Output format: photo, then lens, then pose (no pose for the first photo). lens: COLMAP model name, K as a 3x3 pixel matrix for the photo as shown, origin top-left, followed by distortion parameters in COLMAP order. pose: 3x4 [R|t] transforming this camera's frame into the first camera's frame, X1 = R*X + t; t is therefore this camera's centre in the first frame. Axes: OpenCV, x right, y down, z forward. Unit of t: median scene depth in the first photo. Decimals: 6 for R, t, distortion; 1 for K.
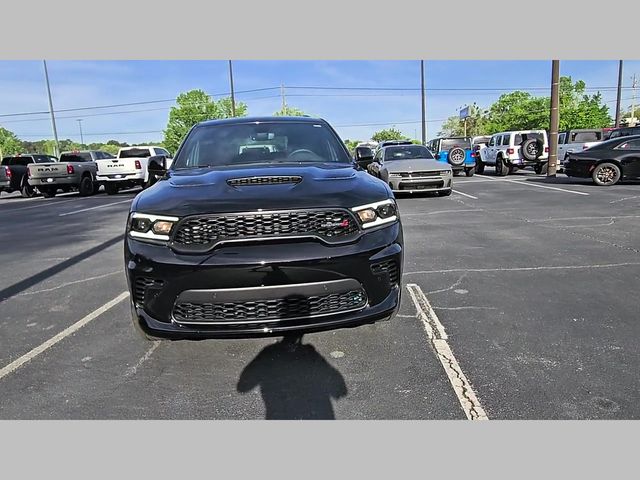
lens RADIAL K [[469.1, 0, 314.3], [0, 469.1, 240.1], [0, 0, 1]] dist [0.014815, 0.004039]
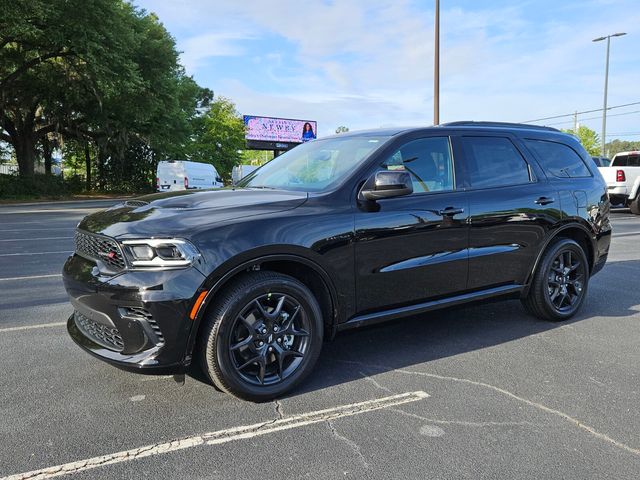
lens RADIAL K [[586.3, 0, 320.0], [0, 586.3, 240.0], [0, 0, 1]] dist [0.082491, -0.007806]
pose [[0.446464, 0.134346, -0.884659, 0.270691], [-0.167394, 0.983751, 0.064915, -0.044258], [0.879005, 0.119104, 0.461698, 0.168900]]
